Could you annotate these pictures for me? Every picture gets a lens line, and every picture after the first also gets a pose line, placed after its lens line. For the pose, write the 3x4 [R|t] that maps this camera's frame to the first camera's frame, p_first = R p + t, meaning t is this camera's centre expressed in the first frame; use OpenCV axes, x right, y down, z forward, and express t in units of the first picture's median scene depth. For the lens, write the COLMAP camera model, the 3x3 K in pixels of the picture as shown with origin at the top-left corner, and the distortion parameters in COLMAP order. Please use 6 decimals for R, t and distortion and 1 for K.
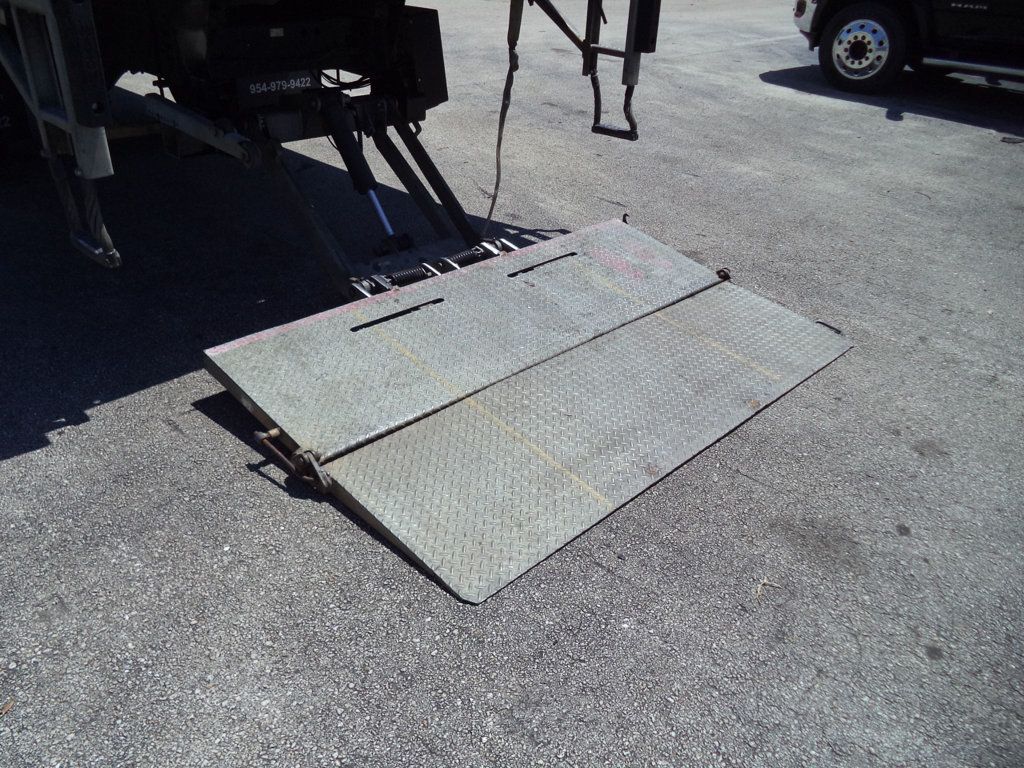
lens RADIAL K [[841.7, 0, 533.9], [0, 841.7, 378.5], [0, 0, 1]] dist [-0.029349, 0.012975]
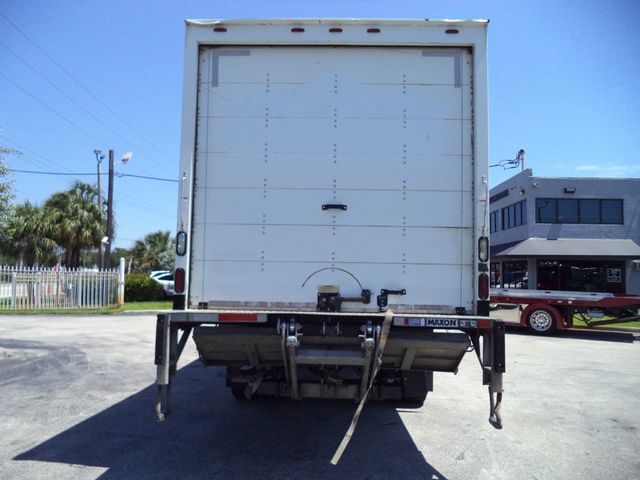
lens RADIAL K [[526.1, 0, 333.1], [0, 526.1, 232.2], [0, 0, 1]] dist [-0.029349, 0.012975]
pose [[0.682179, -0.104439, -0.723688, 0.693897], [-0.354816, 0.818121, -0.452531, -0.048691], [0.639326, 0.565483, 0.521048, 0.138300]]
